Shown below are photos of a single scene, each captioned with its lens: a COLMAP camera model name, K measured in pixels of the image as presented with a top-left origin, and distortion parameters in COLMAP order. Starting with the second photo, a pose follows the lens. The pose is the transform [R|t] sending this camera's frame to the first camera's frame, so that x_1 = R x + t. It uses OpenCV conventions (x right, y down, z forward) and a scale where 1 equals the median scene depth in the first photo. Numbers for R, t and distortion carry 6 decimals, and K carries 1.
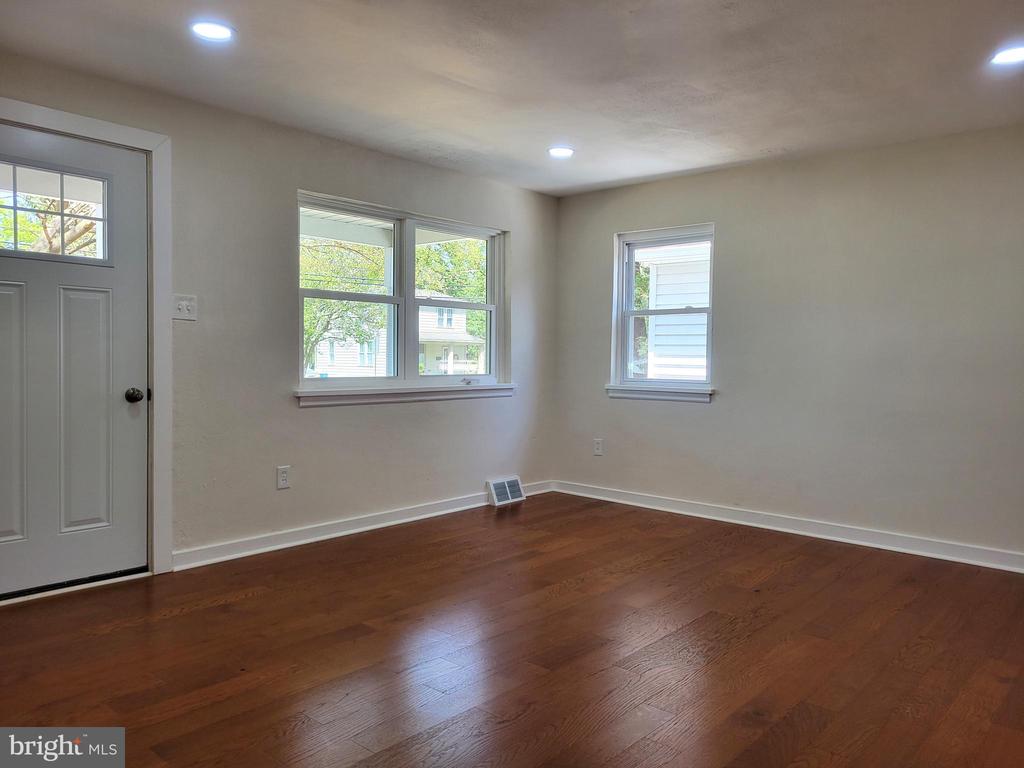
lens RADIAL K [[775.6, 0, 513.6], [0, 775.6, 381.4], [0, 0, 1]] dist [0.053223, -0.002444]
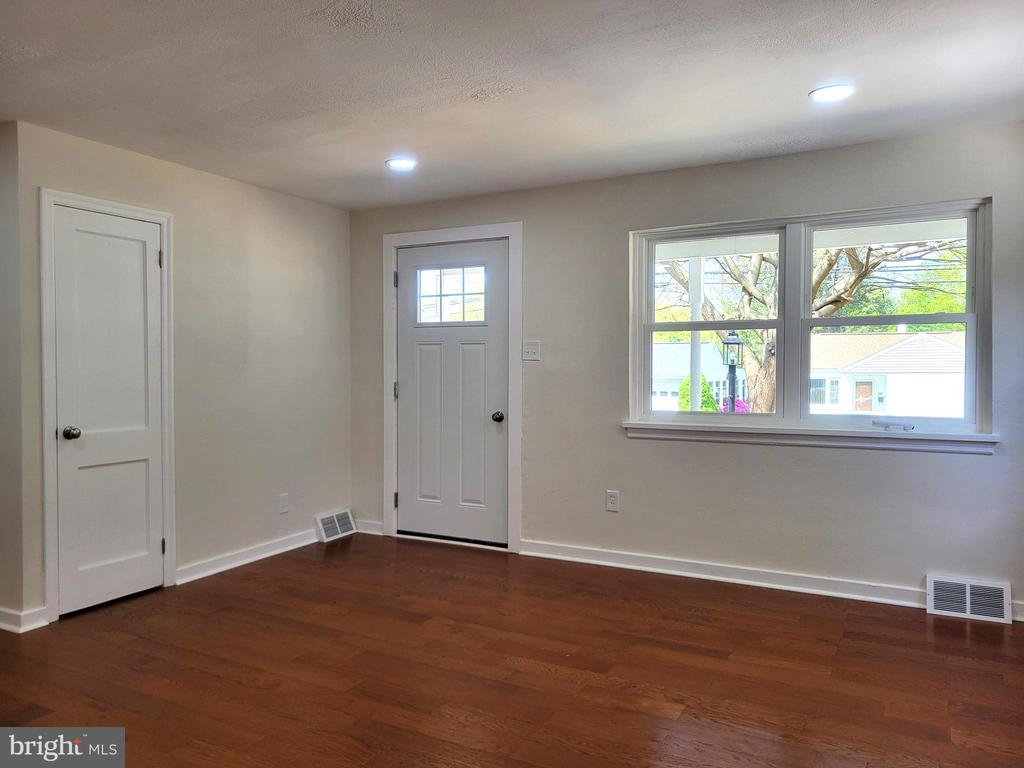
lens RADIAL K [[763.8, 0, 513.5], [0, 763.8, 389.2], [0, 0, 1]] dist [0.059375, -0.042389]
pose [[0.206552, 0.013931, -0.978337, 0.789936], [-0.031012, 0.999489, 0.007685, -0.039772], [0.977944, 0.028753, 0.206878, 0.708389]]
